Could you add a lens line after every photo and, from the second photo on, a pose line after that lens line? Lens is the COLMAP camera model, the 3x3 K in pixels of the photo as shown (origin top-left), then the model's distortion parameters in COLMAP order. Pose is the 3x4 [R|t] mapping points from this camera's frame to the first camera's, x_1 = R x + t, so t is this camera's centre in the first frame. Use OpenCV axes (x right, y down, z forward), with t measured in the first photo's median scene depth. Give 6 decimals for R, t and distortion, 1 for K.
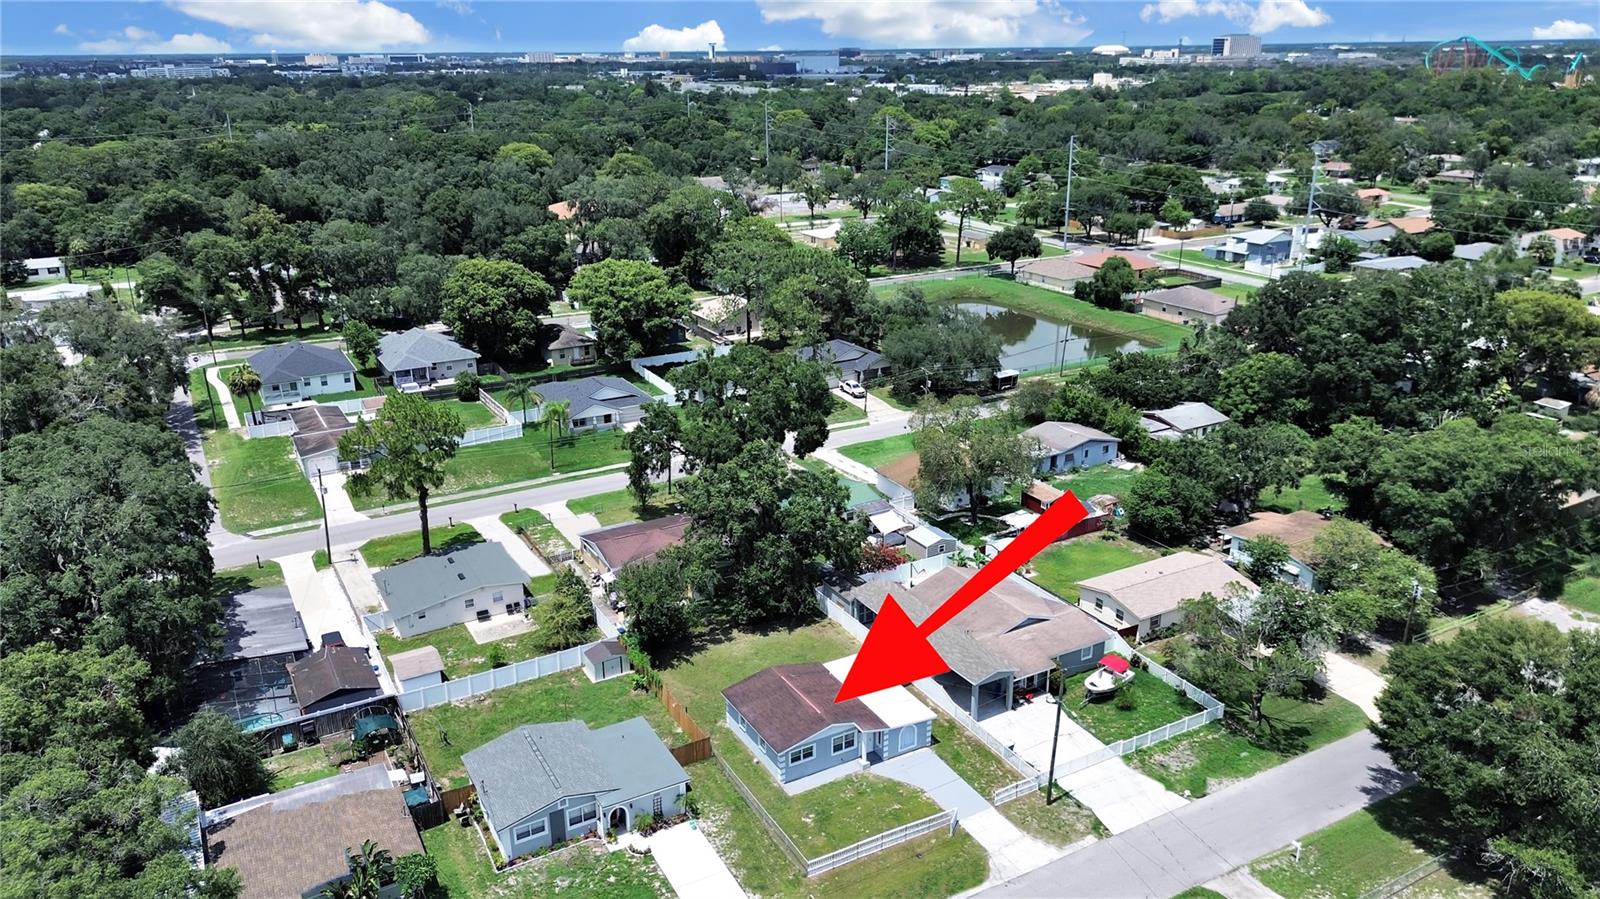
lens RADIAL K [[1136.1, 0, 799.6], [0, 1136.1, 461.5], [0, 0, 1]] dist [0.066542, -0.071957]
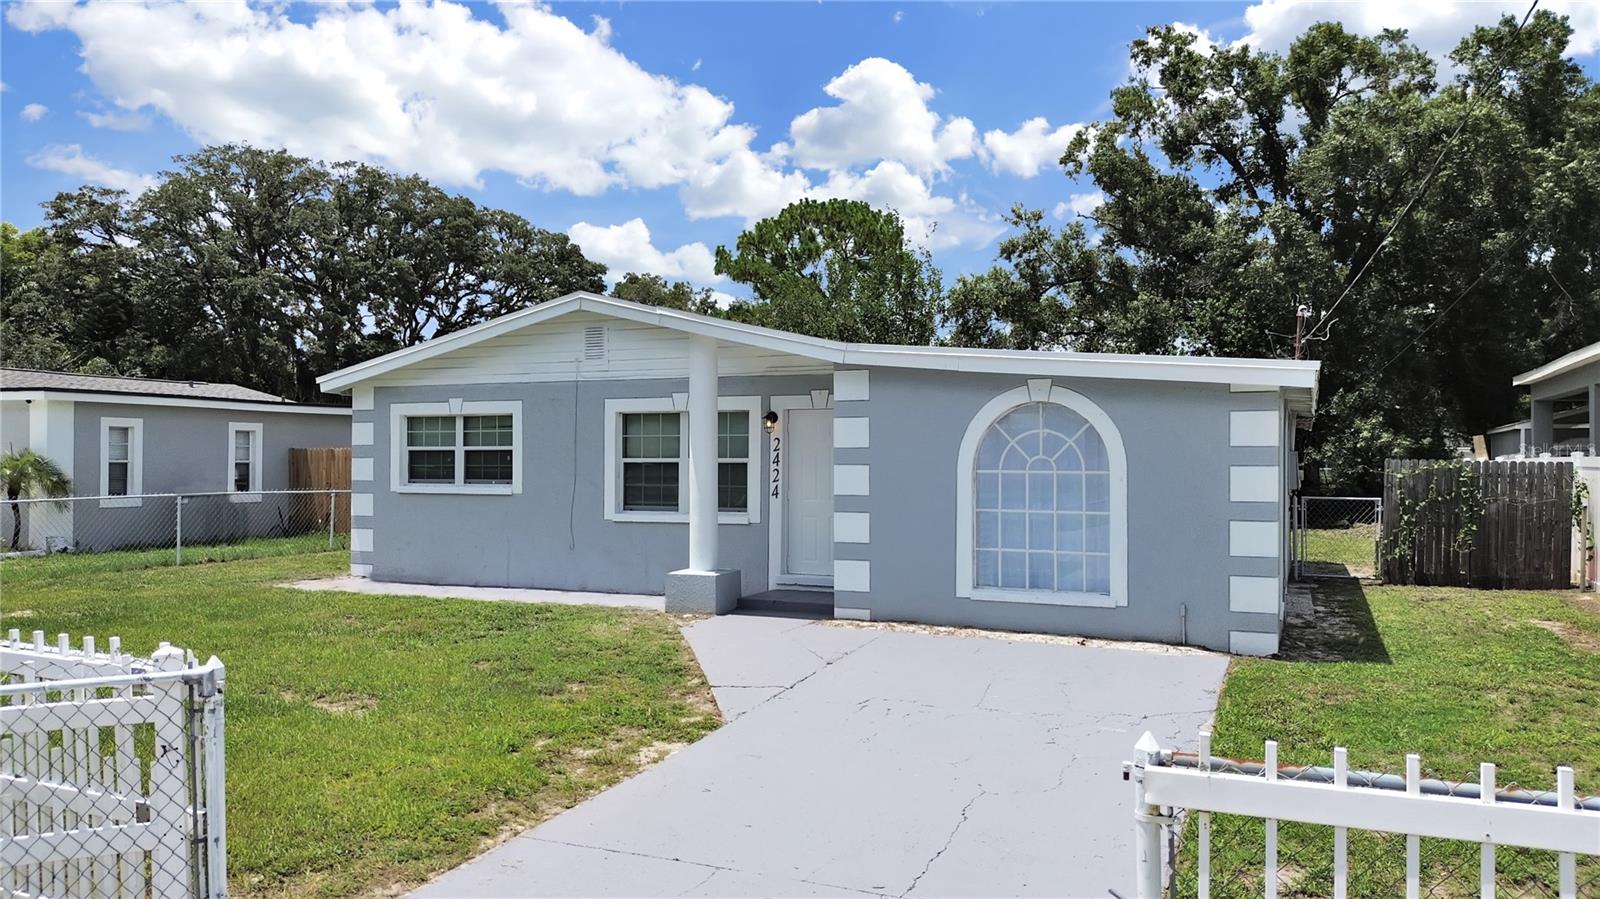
lens RADIAL K [[1110.8, 0, 793.2], [0, 1110.8, 445.3], [0, 0, 1]] dist [0.065140, -0.077575]
pose [[0.585533, 0.010367, -0.810582, 0.102340], [-0.274019, 0.943592, -0.185872, 0.151919], [0.762932, 0.330949, 0.555345, 0.517903]]
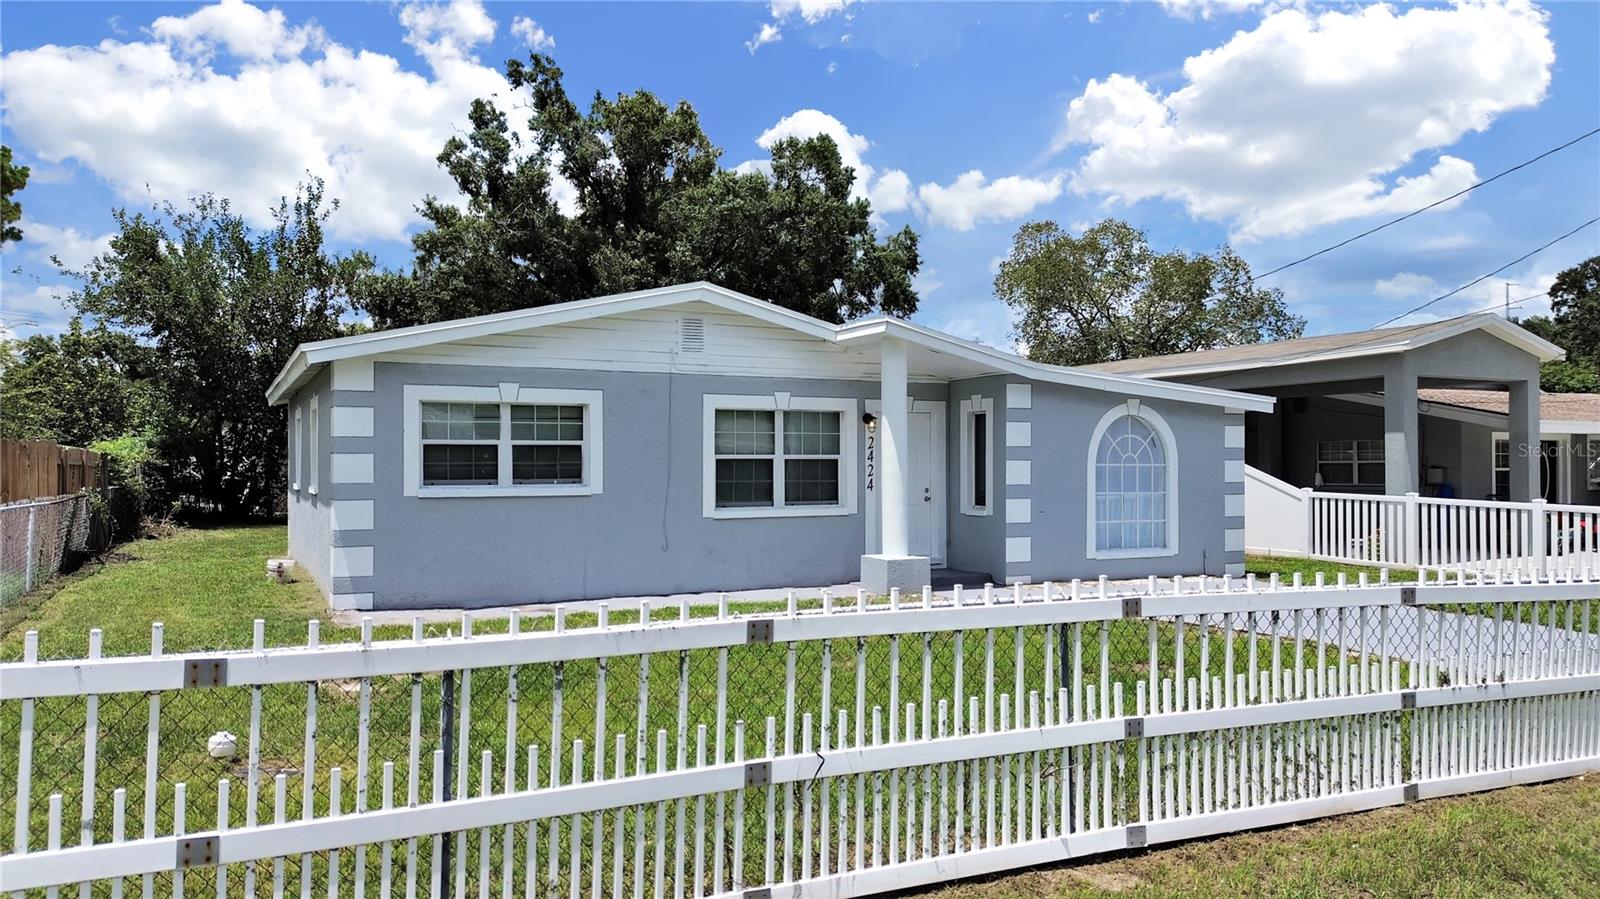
lens RADIAL K [[1110.8, 0, 793.2], [0, 1110.8, 445.3], [0, 0, 1]] dist [0.065140, -0.077575]
pose [[0.997500, 0.019196, -0.068003, 0.029112], [-0.040832, 0.942031, -0.333031, 0.169480], [0.057668, 0.334975, 0.940460, 0.471922]]
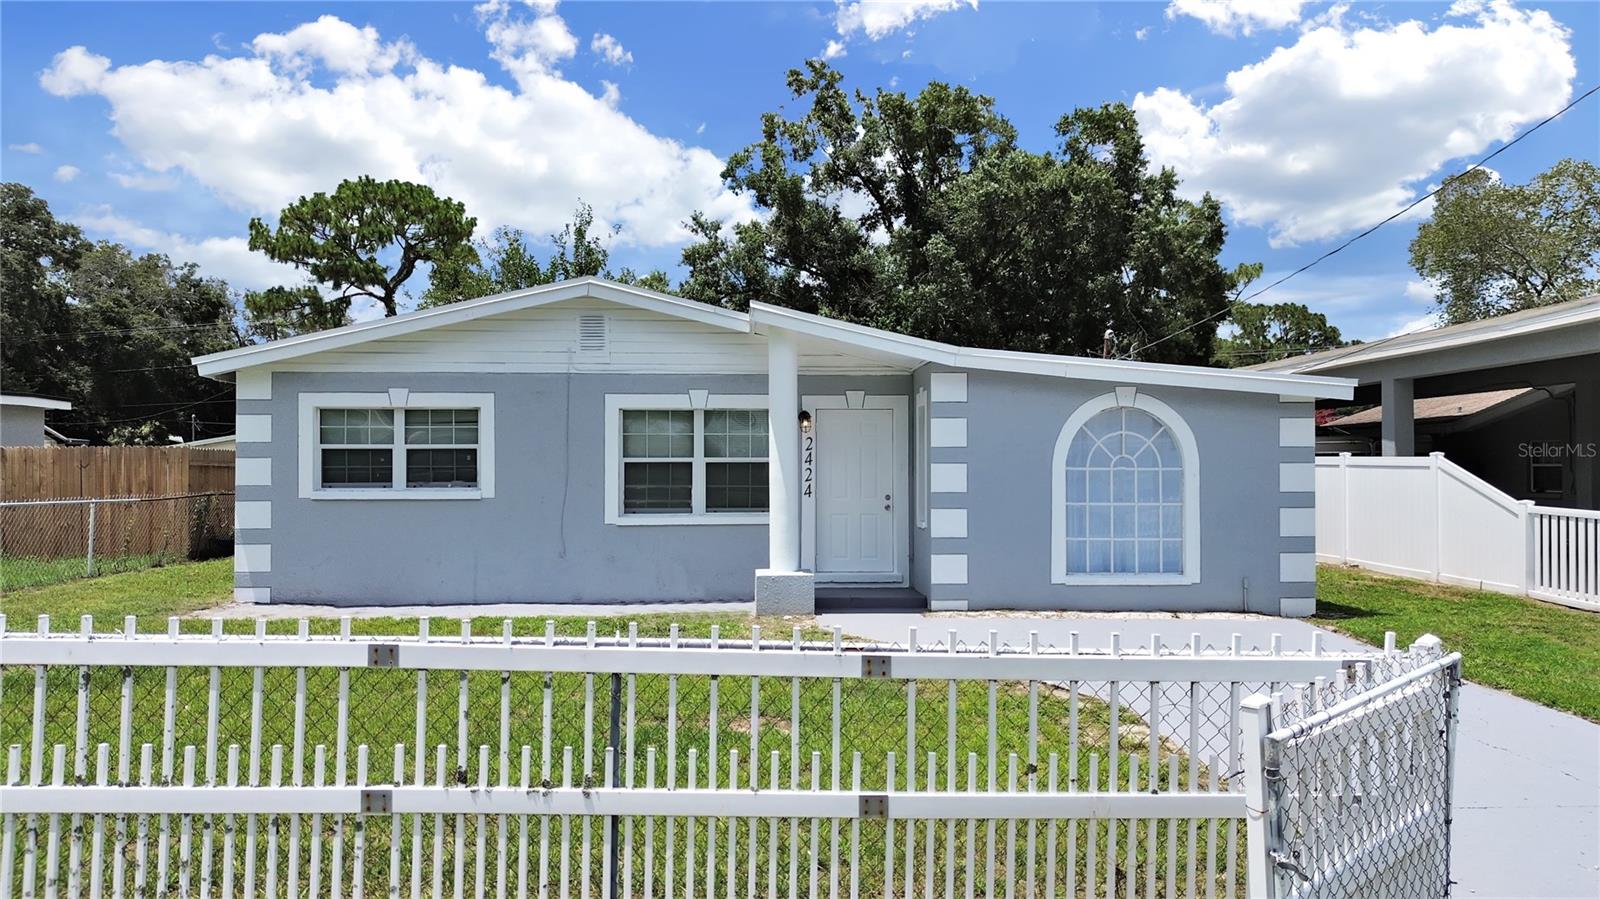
lens RADIAL K [[1110.8, 0, 793.2], [0, 1110.8, 445.3], [0, 0, 1]] dist [0.065140, -0.077575]
pose [[0.885540, 0.012140, -0.464404, 0.069672], [-0.165482, 0.942330, -0.290912, 0.161972], [0.434090, 0.334464, 0.836480, 0.491134]]
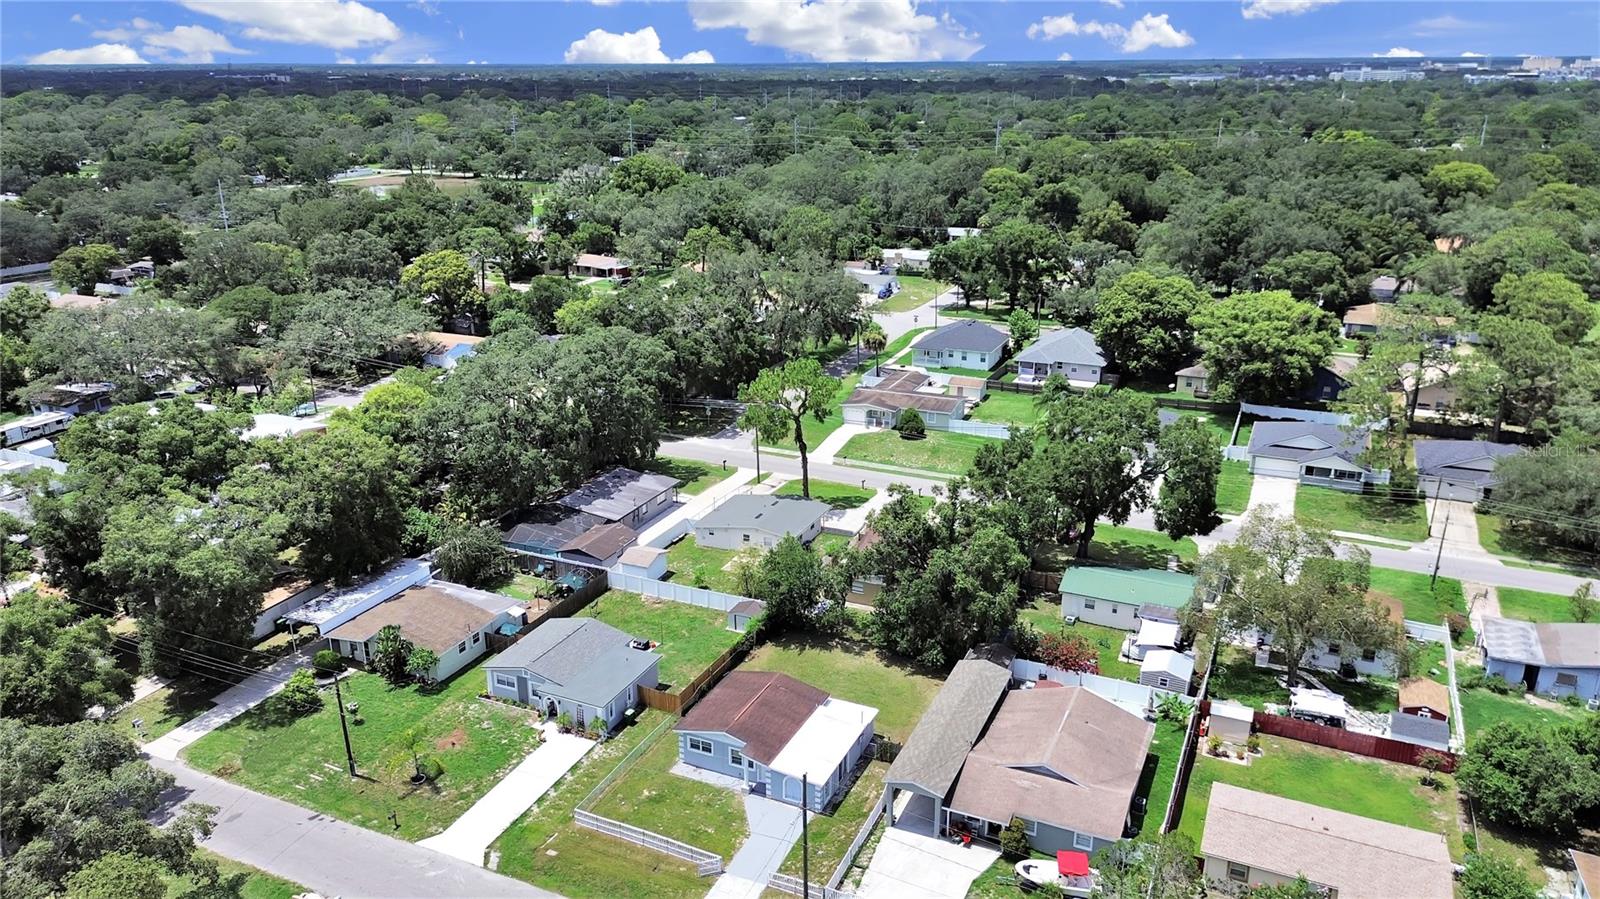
lens RADIAL K [[1136.1, 0, 799.6], [0, 1136.1, 461.5], [0, 0, 1]] dist [0.066542, -0.071957]
pose [[0.584649, 0.275160, -0.763199, 0.429471], [-0.276859, 0.951923, 0.131114, -0.083655], [0.762584, 0.134643, 0.632721, 0.206610]]
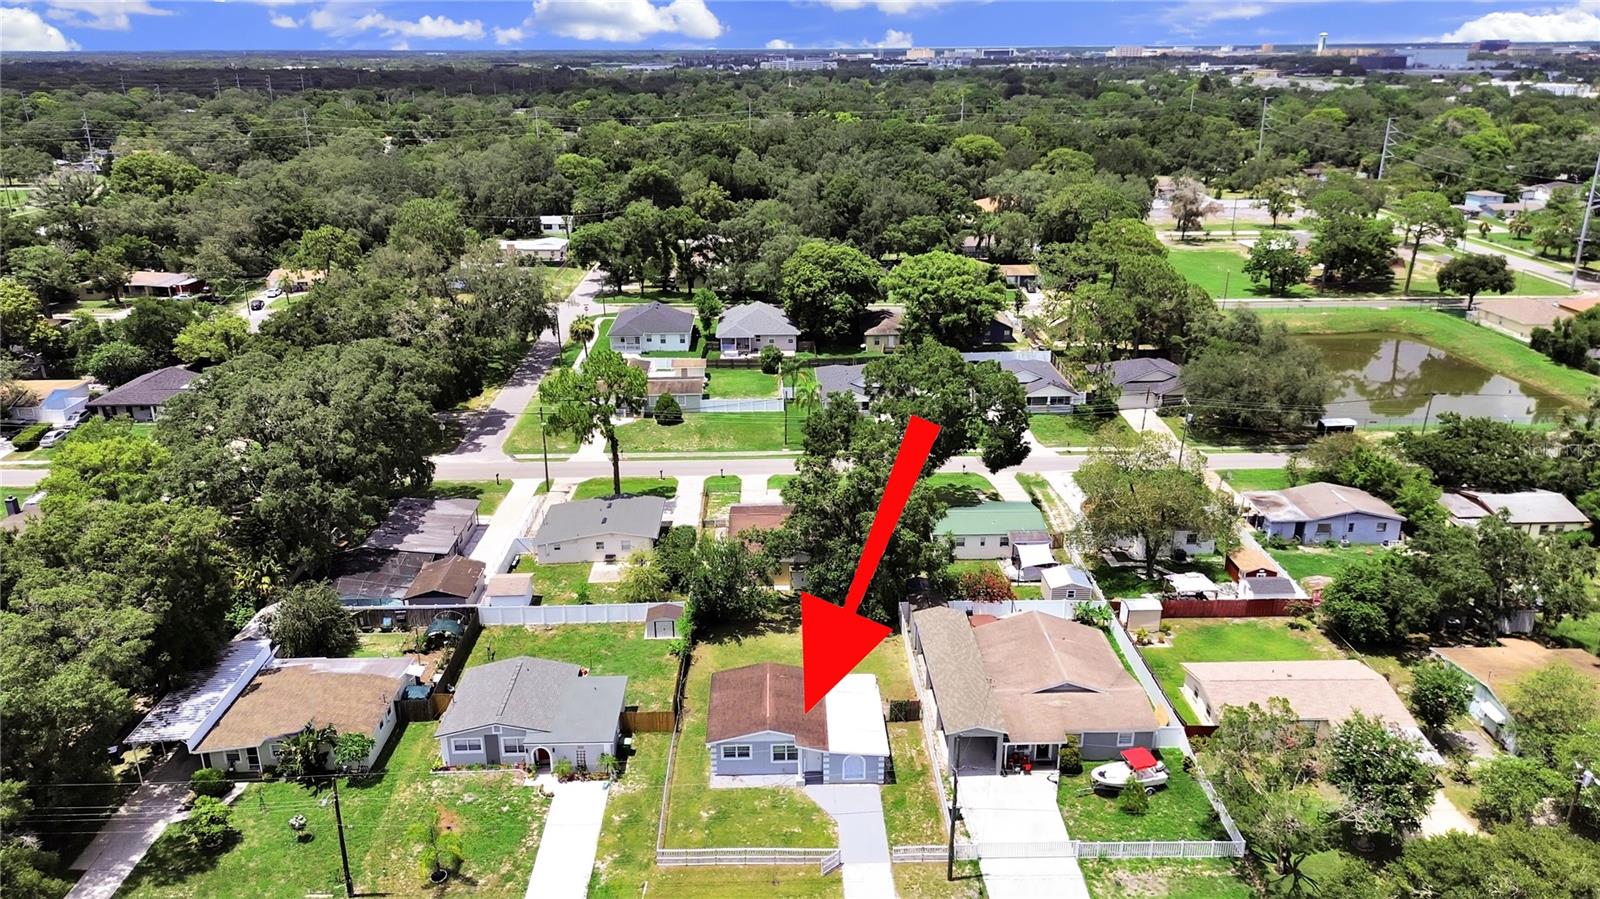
lens RADIAL K [[1136.1, 0, 799.6], [0, 1136.1, 461.5], [0, 0, 1]] dist [0.066542, -0.071957]
pose [[0.883774, 0.163910, -0.438266, 0.244413], [-0.161891, 0.985903, 0.042267, -0.023424], [0.439015, 0.033596, 0.897851, 0.069609]]
